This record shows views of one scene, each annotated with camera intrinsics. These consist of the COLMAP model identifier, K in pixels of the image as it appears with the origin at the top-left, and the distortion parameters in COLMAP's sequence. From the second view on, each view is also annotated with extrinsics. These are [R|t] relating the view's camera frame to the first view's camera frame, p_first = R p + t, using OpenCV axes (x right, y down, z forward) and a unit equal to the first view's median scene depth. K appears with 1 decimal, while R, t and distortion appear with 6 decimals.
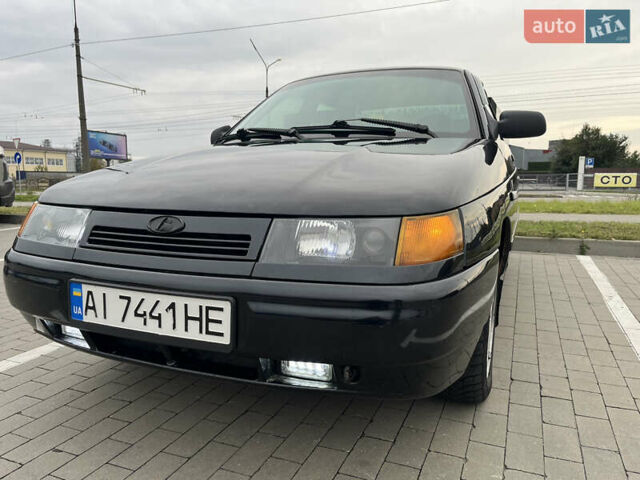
lens RADIAL K [[486.1, 0, 320.0], [0, 486.1, 240.0], [0, 0, 1]] dist [0.076411, -0.107458]
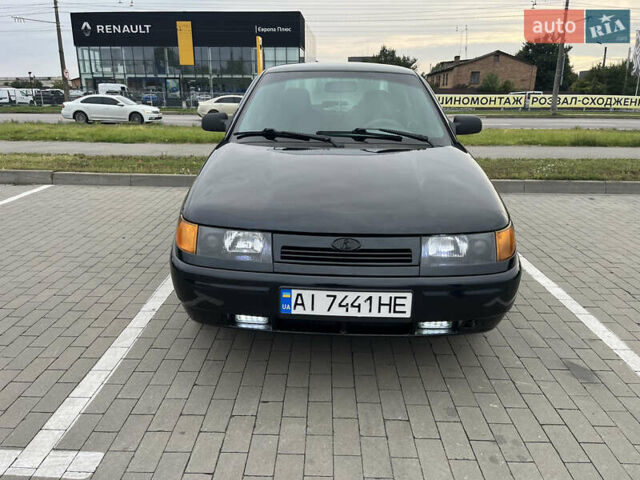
lens RADIAL K [[486.1, 0, 320.0], [0, 486.1, 240.0], [0, 0, 1]] dist [0.076411, -0.107458]
pose [[0.927191, -0.095657, 0.362170, -0.593297], [0.032110, 0.983582, 0.177580, -0.198361], [-0.373211, -0.153021, 0.915040, -0.207253]]
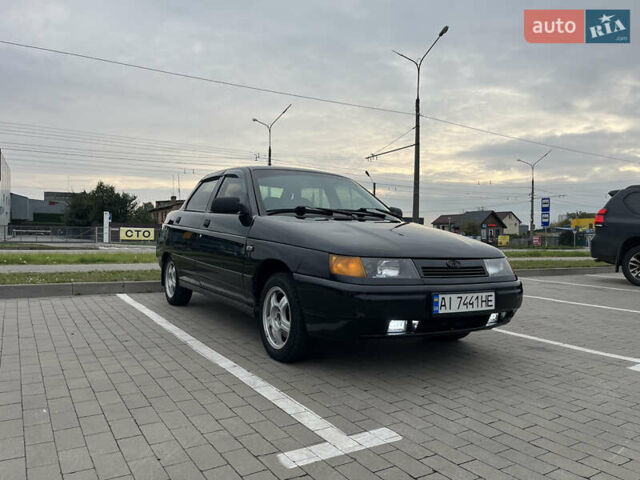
lens RADIAL K [[486.1, 0, 320.0], [0, 486.1, 240.0], [0, 0, 1]] dist [0.076411, -0.107458]
pose [[0.569988, 0.006639, 0.821626, -1.593821], [0.079229, 0.994864, -0.063002, -0.031647], [-0.817824, 0.101007, 0.566534, 0.147813]]
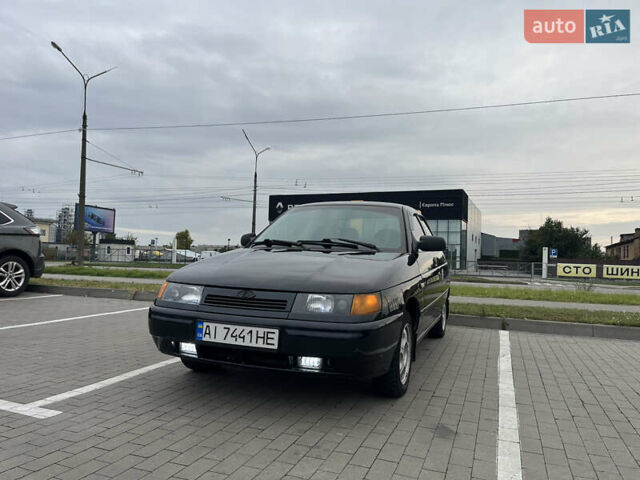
lens RADIAL K [[486.1, 0, 320.0], [0, 486.1, 240.0], [0, 0, 1]] dist [0.076411, -0.107458]
pose [[0.998554, 0.036966, 0.039038, -0.053044], [-0.030252, 0.986589, -0.160398, 0.041511], [-0.044444, 0.158985, 0.986280, -0.744274]]
